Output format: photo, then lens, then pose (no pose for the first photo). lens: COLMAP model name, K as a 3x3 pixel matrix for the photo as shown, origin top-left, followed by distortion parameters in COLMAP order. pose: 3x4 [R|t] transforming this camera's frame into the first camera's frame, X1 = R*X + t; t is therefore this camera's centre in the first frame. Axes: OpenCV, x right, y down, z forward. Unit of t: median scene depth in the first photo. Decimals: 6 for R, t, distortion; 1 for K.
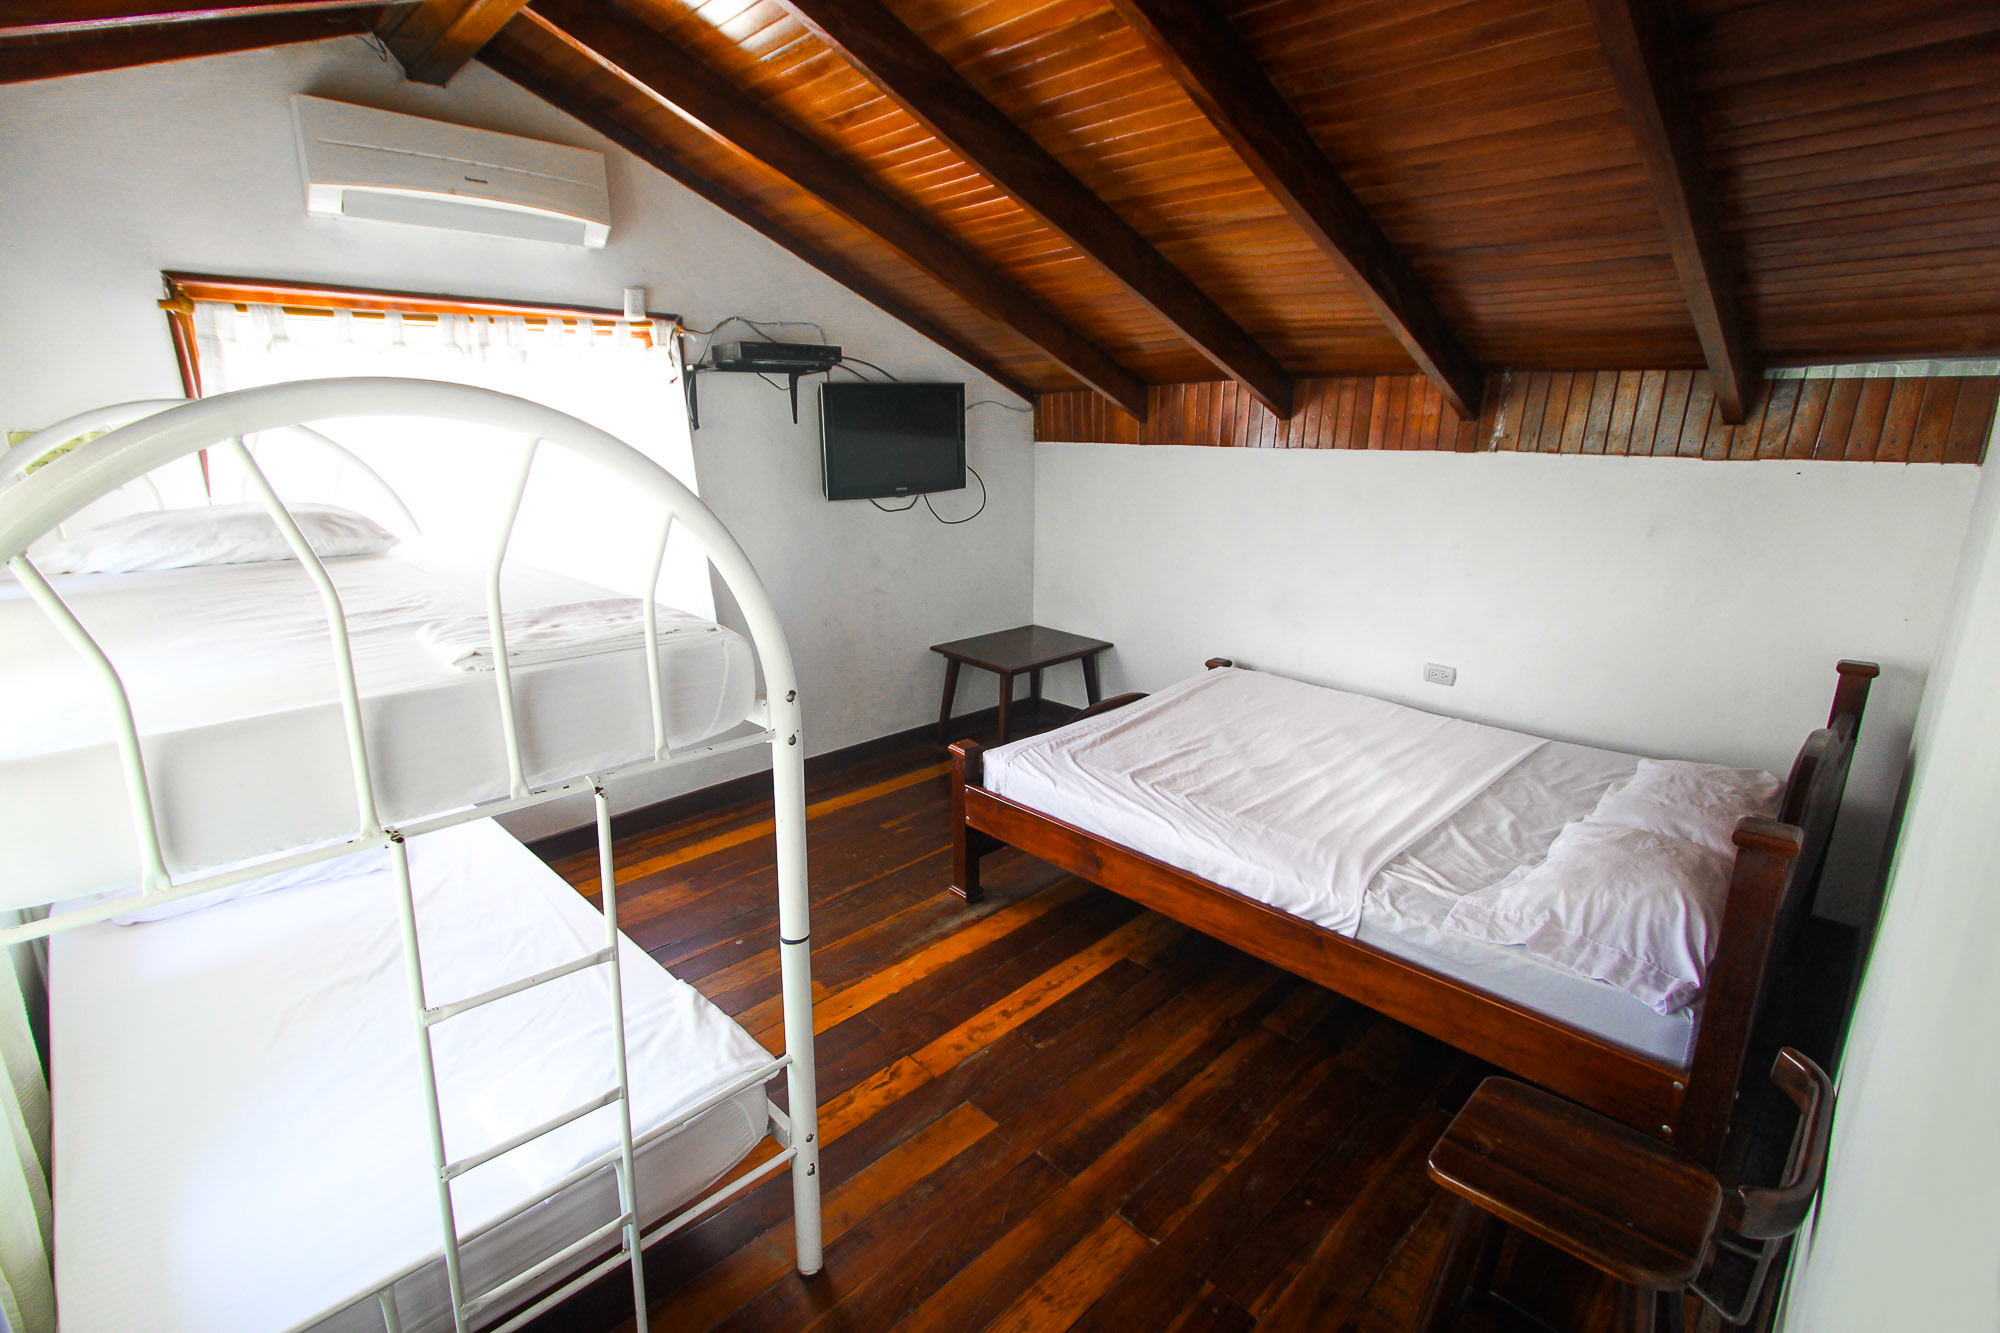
lens RADIAL K [[960.2, 0, 987.4], [0, 960.2, 667.9], [0, 0, 1]] dist [0.001567, 0.000629]
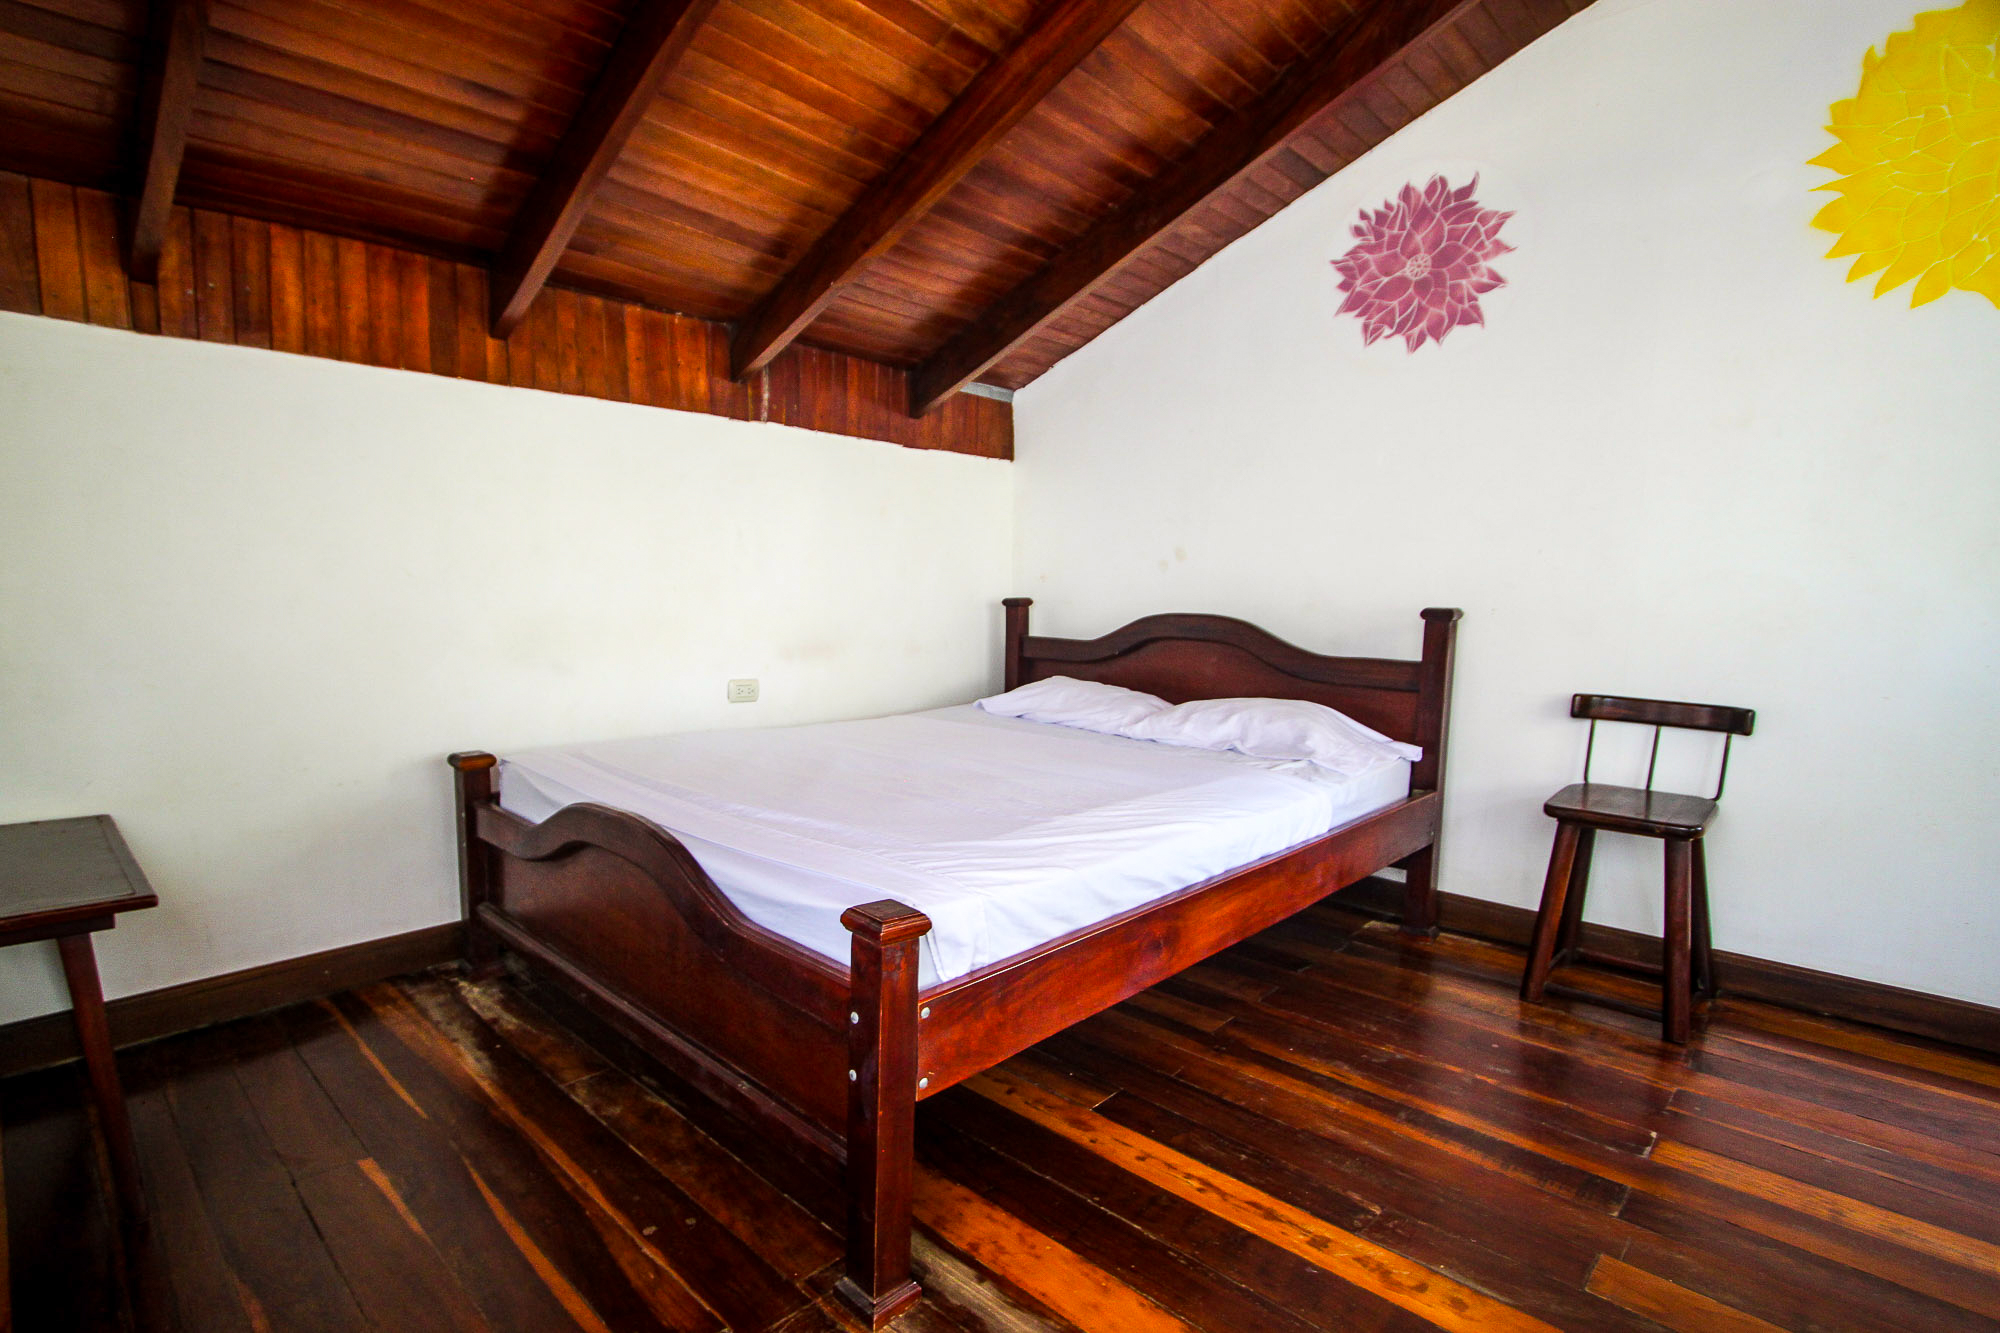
lens RADIAL K [[960.2, 0, 988.9], [0, 960.2, 666.1], [0, 0, 1]] dist [0.001567, 0.000629]
pose [[-0.038974, -0.091121, 0.995077, -0.477479], [0.251819, 0.962797, 0.098028, -0.053966], [-0.966989, 0.254400, -0.014578, 1.085796]]
